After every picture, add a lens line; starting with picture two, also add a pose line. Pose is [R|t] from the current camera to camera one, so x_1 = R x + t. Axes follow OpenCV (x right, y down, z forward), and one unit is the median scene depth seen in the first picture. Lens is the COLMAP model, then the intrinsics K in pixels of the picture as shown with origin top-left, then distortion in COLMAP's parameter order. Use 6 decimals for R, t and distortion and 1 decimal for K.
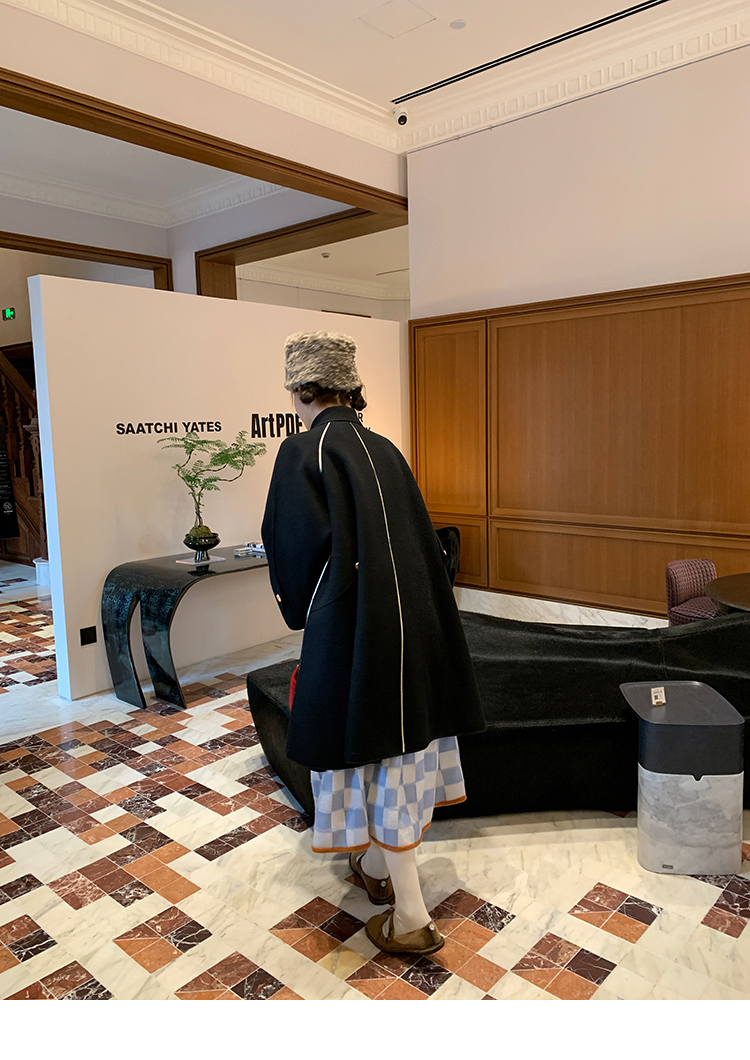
lens RADIAL K [[715.3, 0, 374.1], [0, 715.3, 507.9], [0, 0, 1]] dist [0.059516, -0.096043]
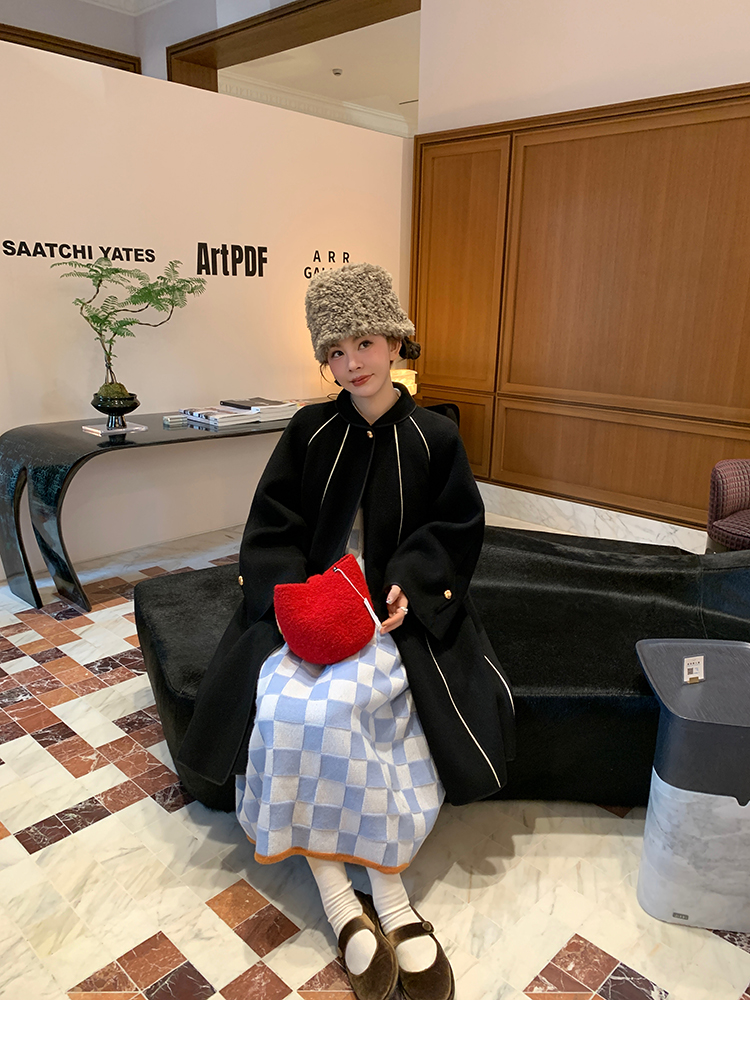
lens RADIAL K [[734.4, 0, 379.6], [0, 734.4, 496.8], [0, 0, 1]] dist [0.010248, -0.001625]
pose [[0.998435, 0.053568, -0.016046, 0.064526], [-0.050428, 0.986531, 0.155609, 0.008315], [0.024165, -0.154556, 0.987688, 0.208341]]
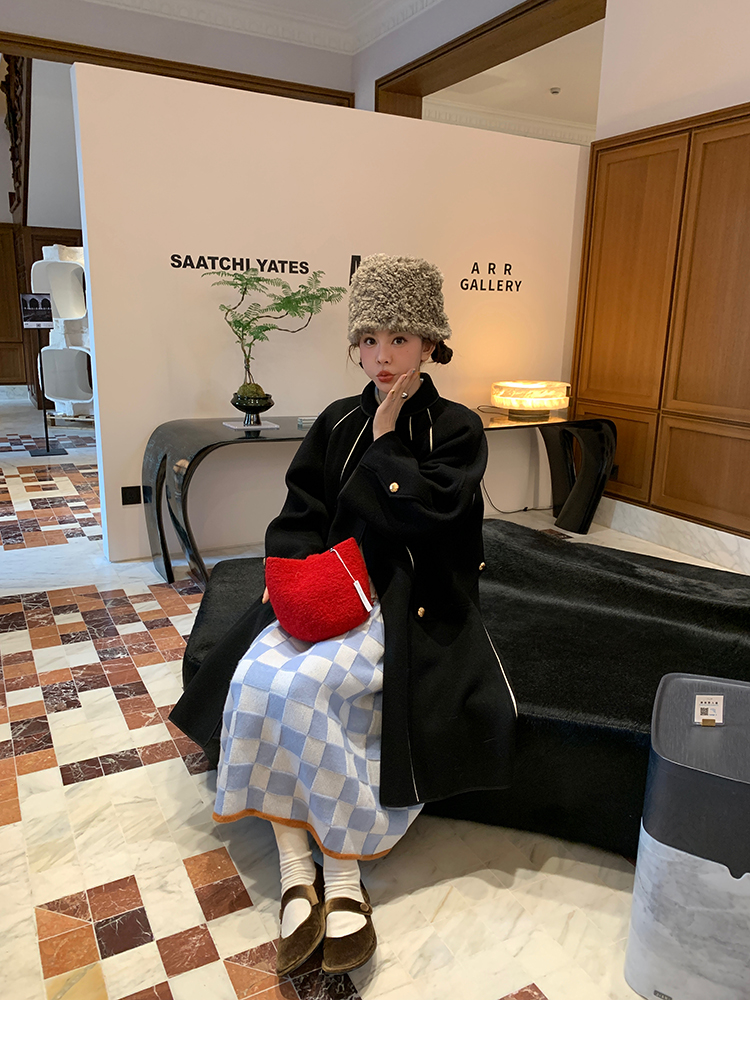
lens RADIAL K [[734.4, 0, 379.6], [0, 734.4, 496.8], [0, 0, 1]] dist [0.010248, -0.001625]
pose [[0.942420, 0.124871, -0.310244, 0.183998], [-0.083564, 0.986176, 0.143089, 0.021128], [0.323823, -0.108925, 0.939827, 0.233971]]
